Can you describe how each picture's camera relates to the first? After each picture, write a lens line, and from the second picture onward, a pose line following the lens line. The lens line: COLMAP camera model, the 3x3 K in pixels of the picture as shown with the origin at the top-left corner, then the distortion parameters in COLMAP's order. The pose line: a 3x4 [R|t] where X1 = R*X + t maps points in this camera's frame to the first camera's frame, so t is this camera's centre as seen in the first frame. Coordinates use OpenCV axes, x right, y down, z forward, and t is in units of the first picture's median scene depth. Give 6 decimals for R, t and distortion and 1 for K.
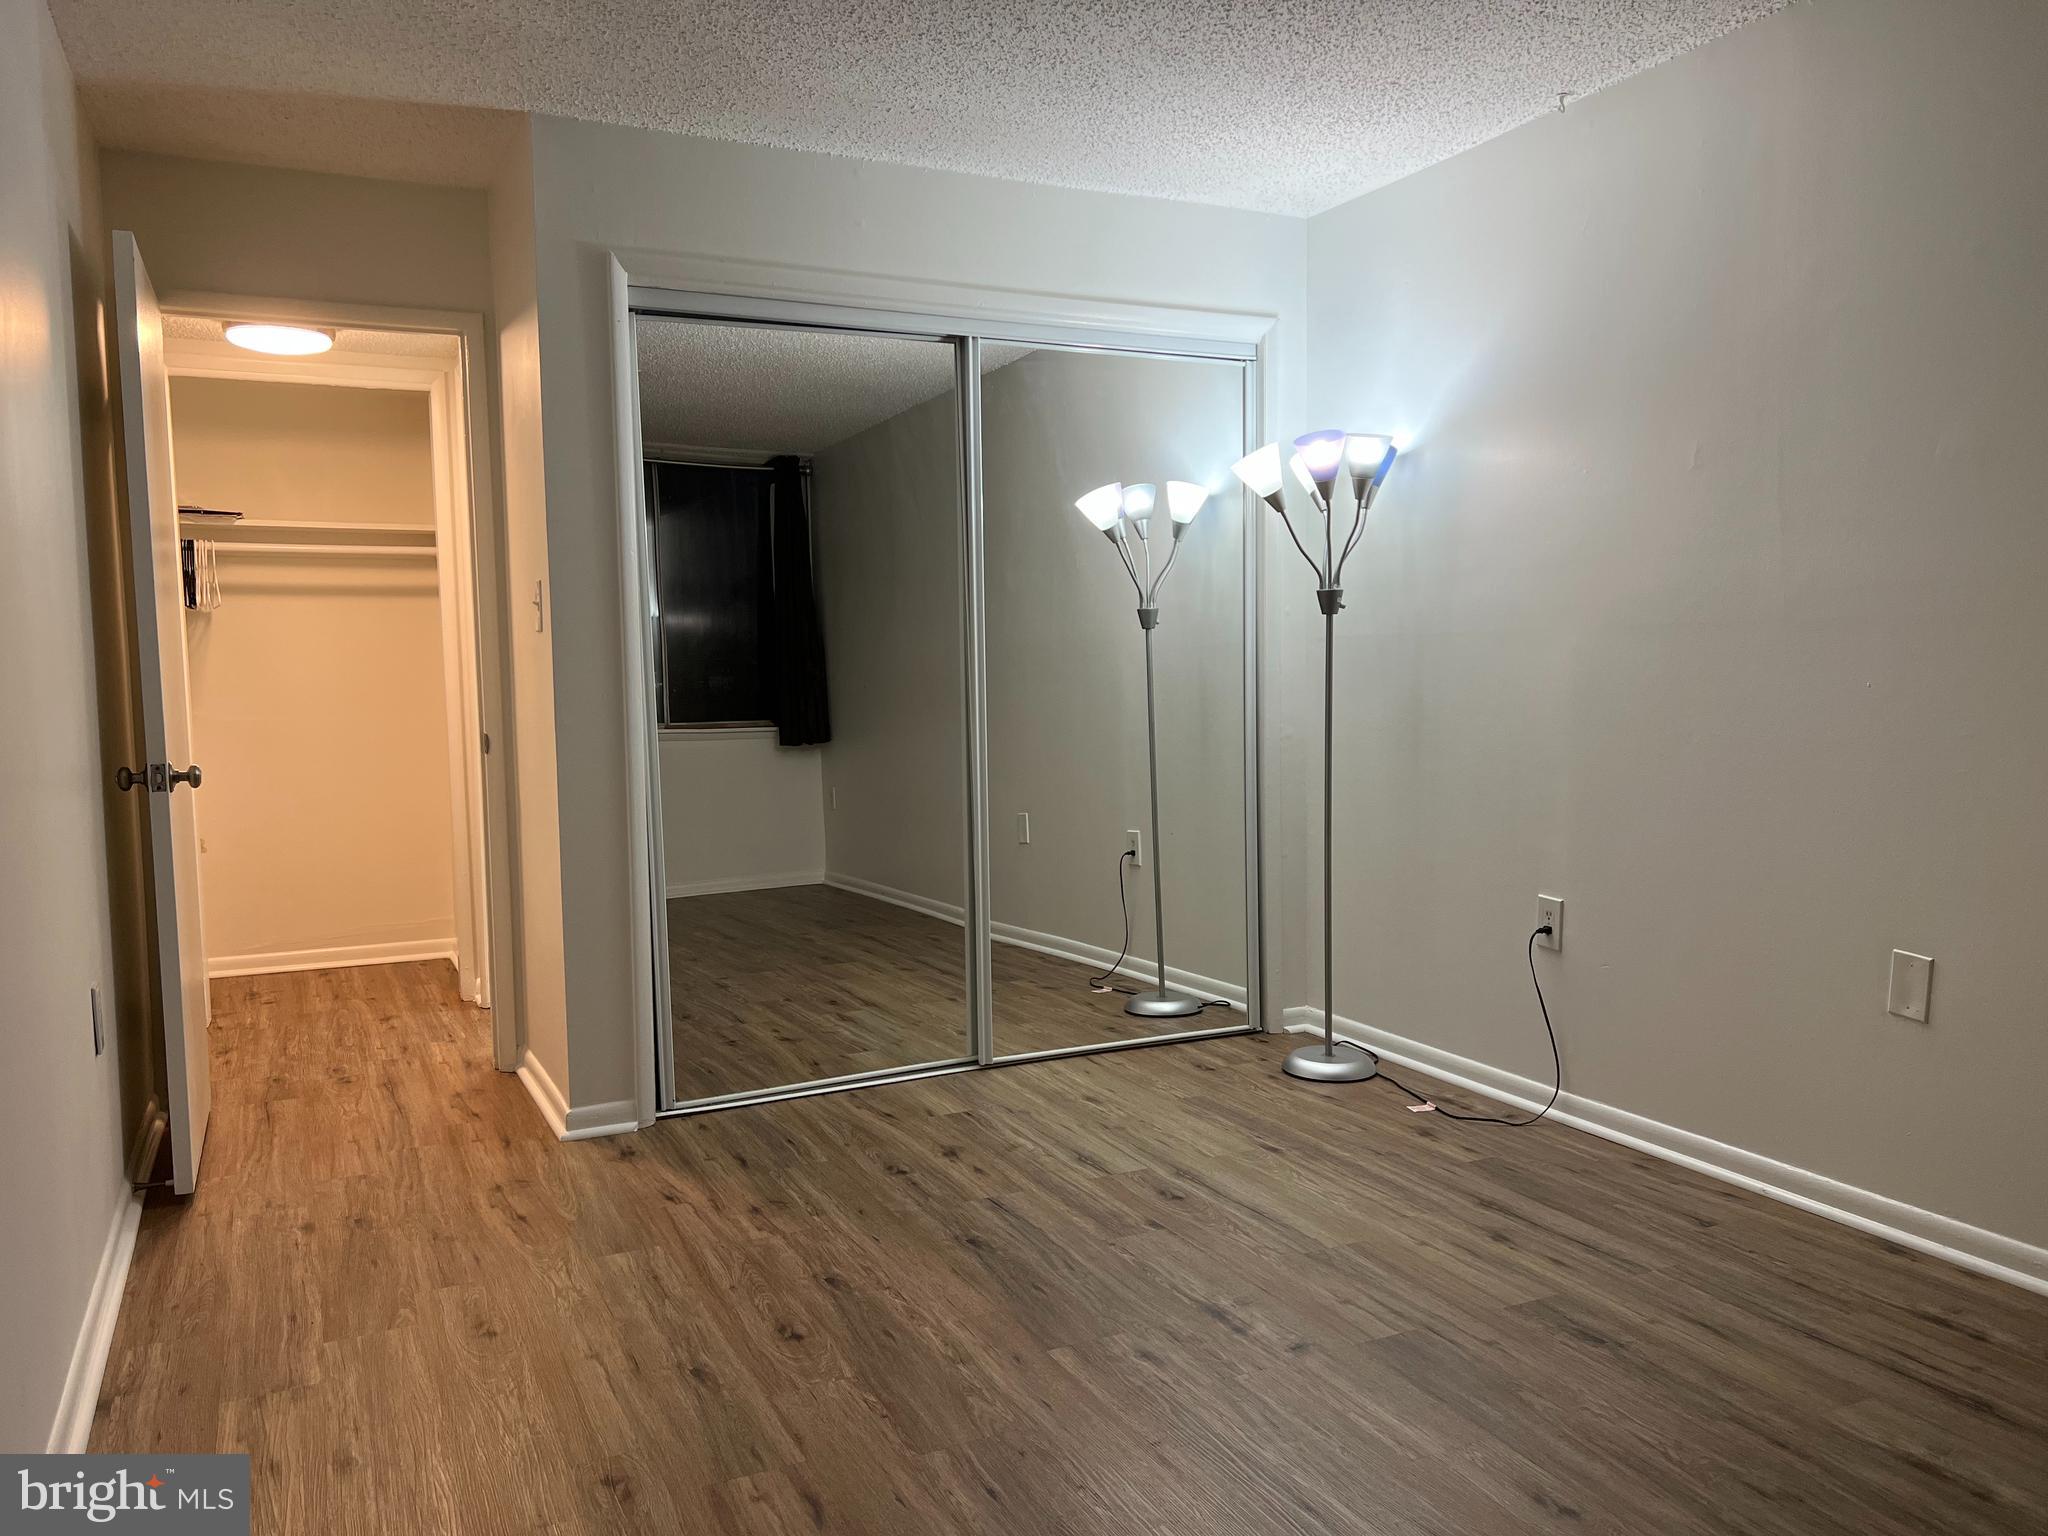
lens RADIAL K [[1532.5, 0, 1019.5], [0, 1532.5, 769.2], [0, 0, 1]] dist [0.063079, -0.073314]
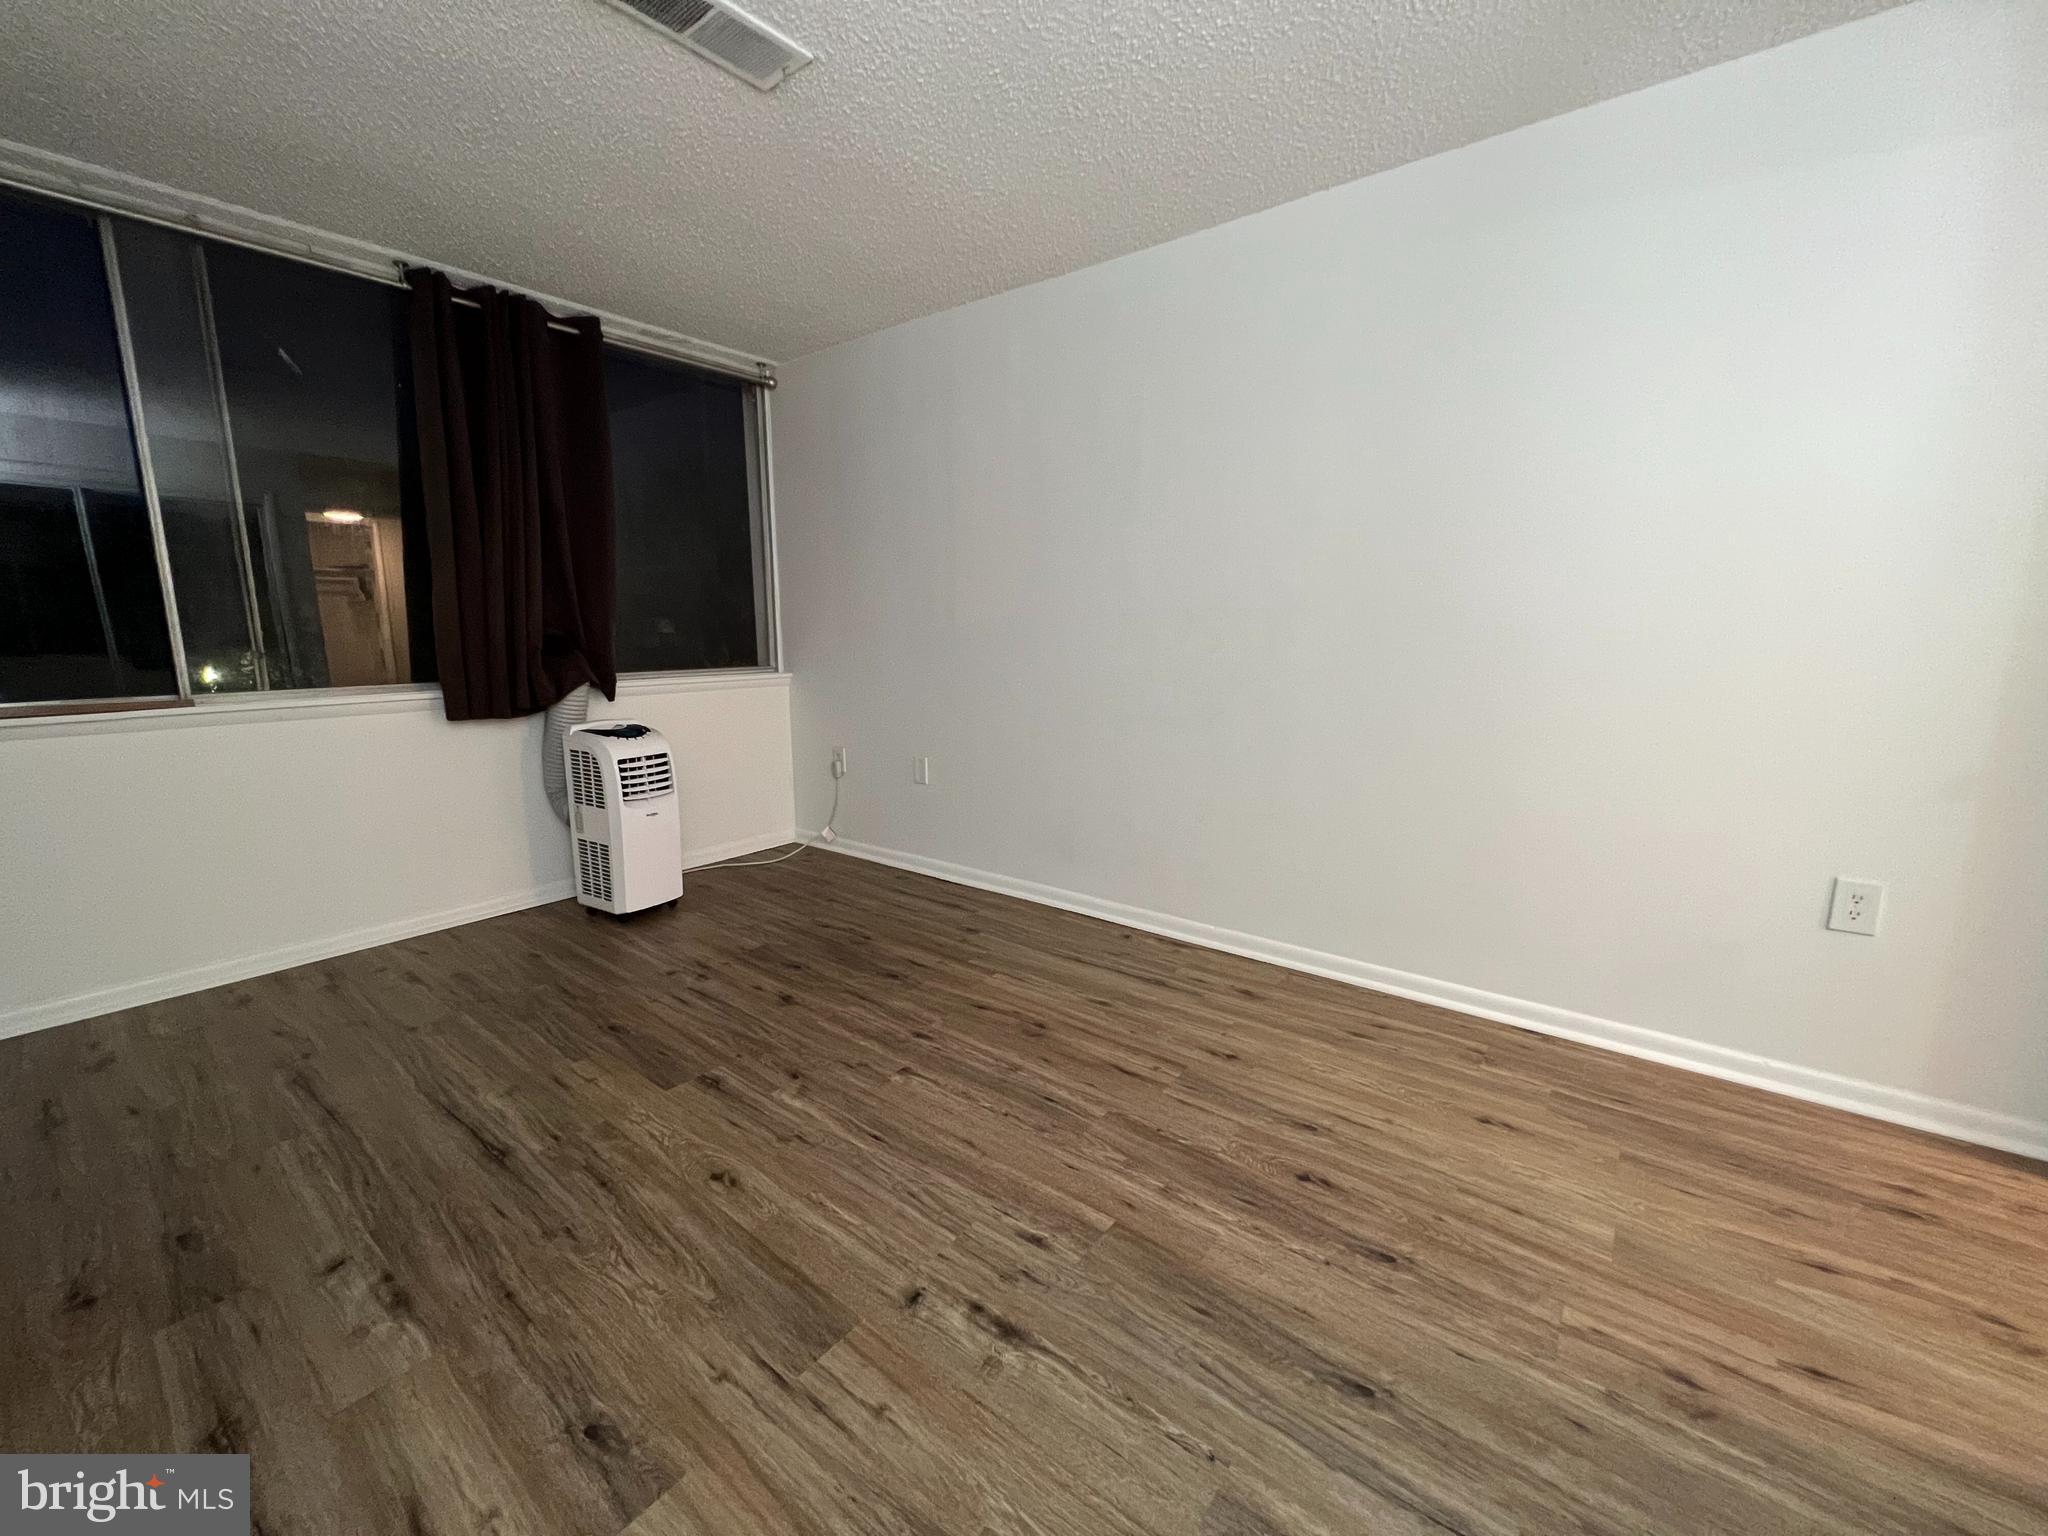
lens RADIAL K [[816.9, 0, 1017.8], [0, 816.9, 761.3], [0, 0, 1]] dist [-0.002102, 0.000370]
pose [[-0.895979, 0.092810, -0.434289, 0.244981], [-0.014117, 0.971472, 0.236734, -0.085549], [0.443871, 0.218240, -0.869109, 1.081917]]
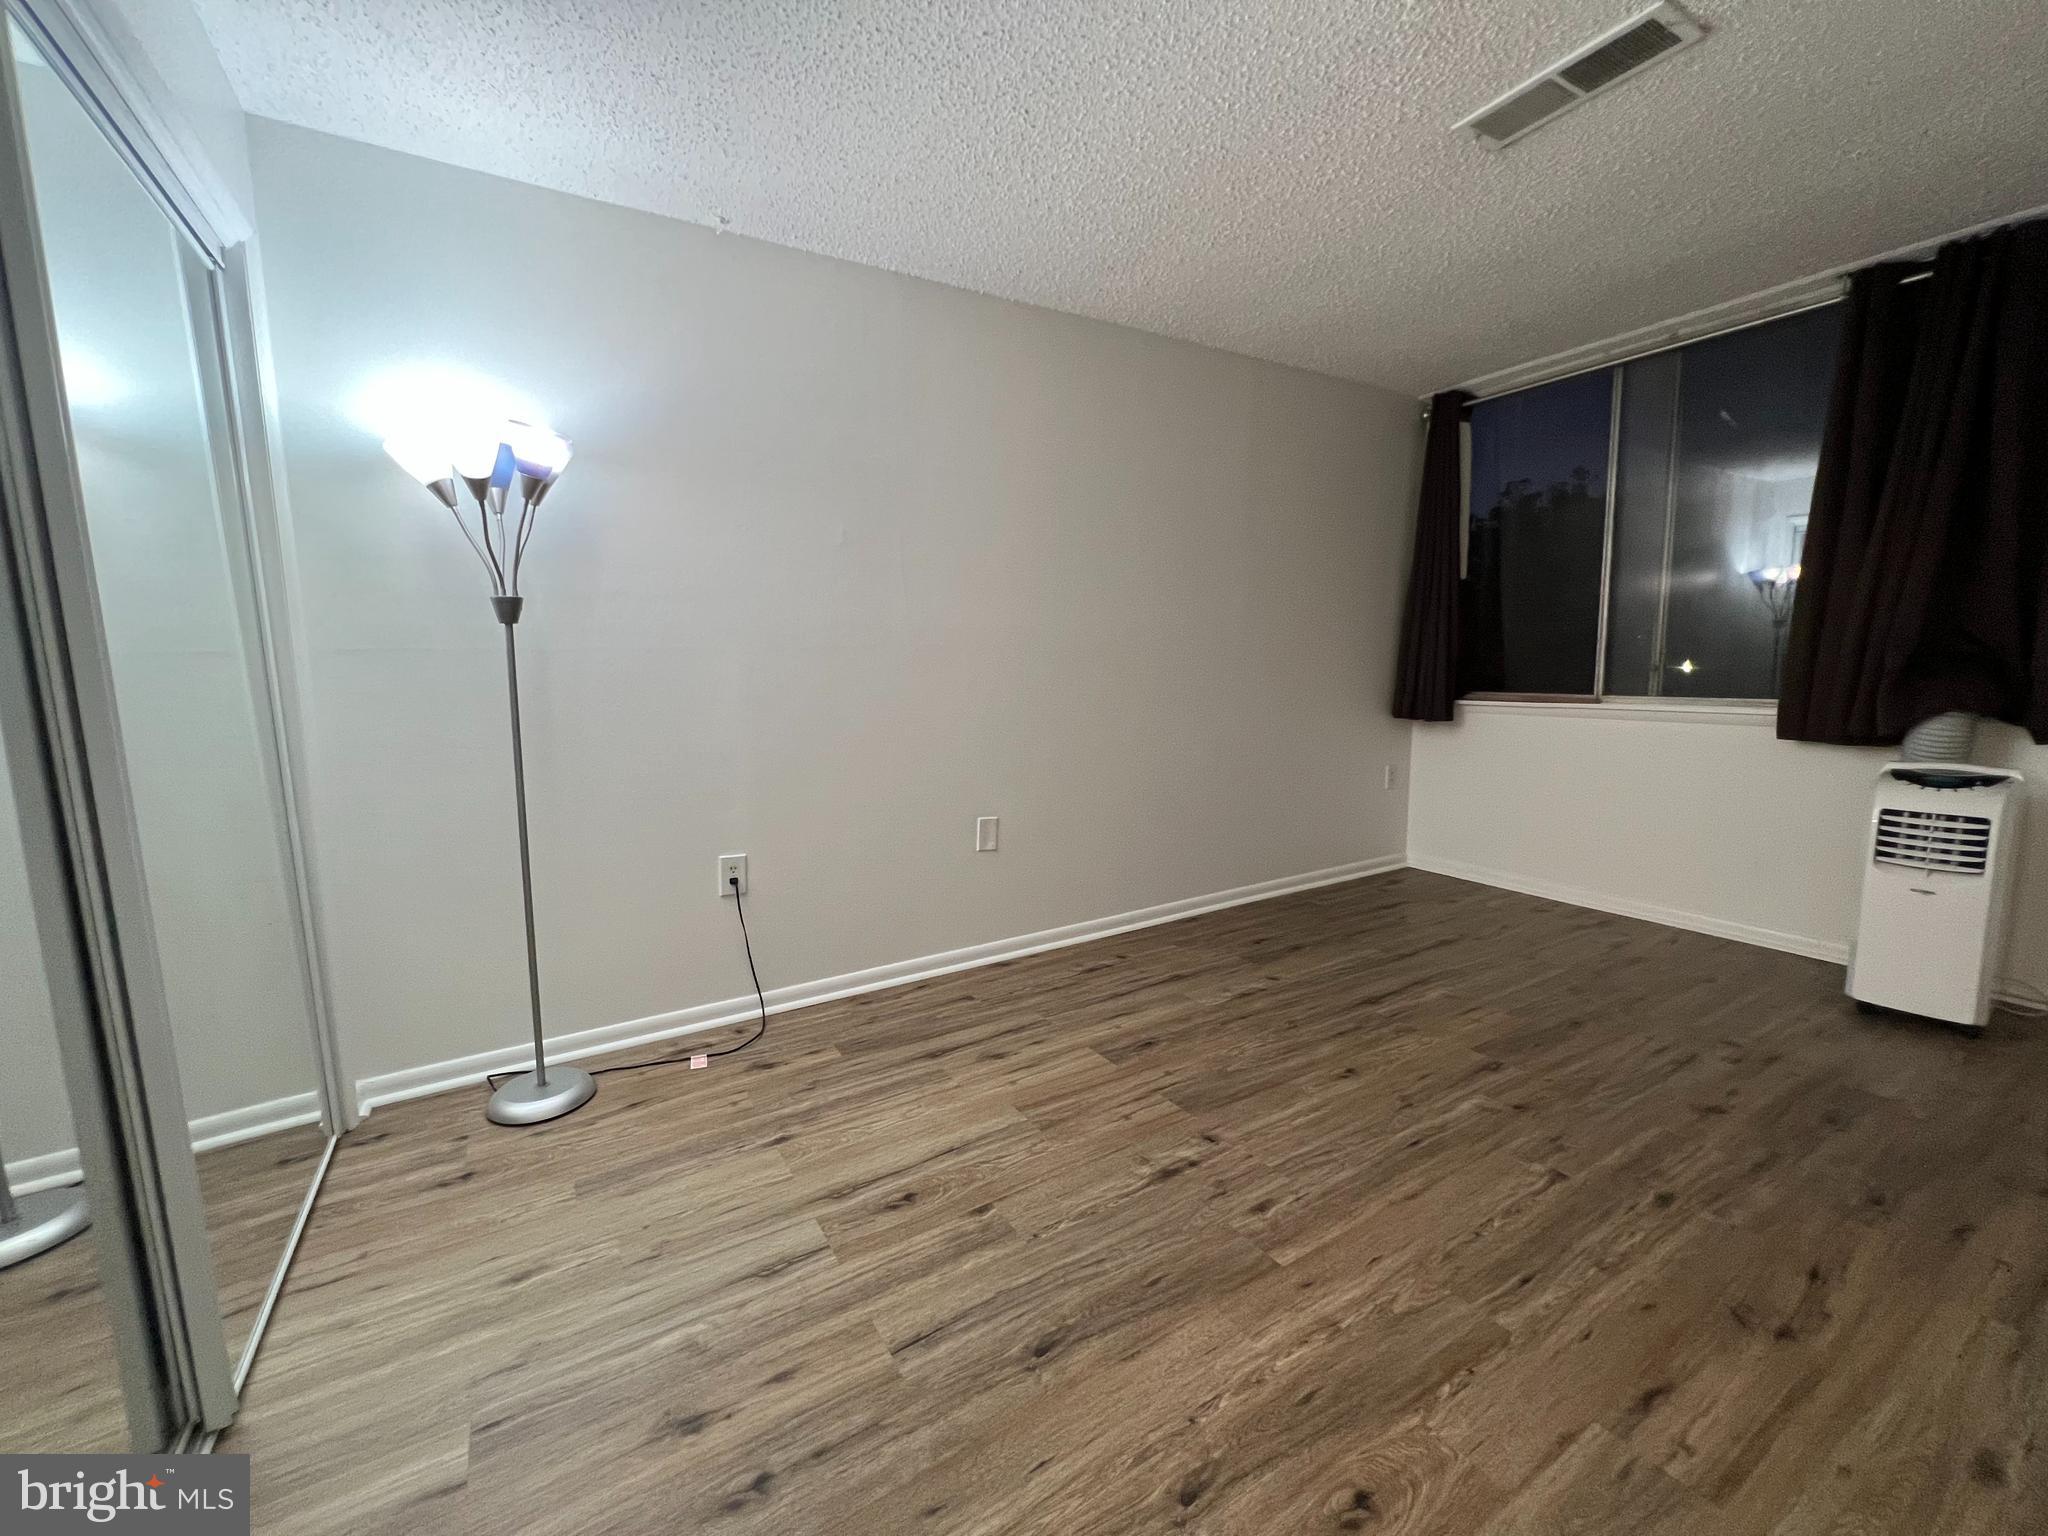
lens RADIAL K [[816.9, 0, 1016.5], [0, 816.9, 763.1], [0, 0, 1]] dist [-0.002102, 0.000370]
pose [[-0.096310, -0.107041, 0.989579, -0.390711], [0.090204, 0.989171, 0.115776, -0.058222], [-0.991256, 0.100415, -0.085611, 0.911461]]
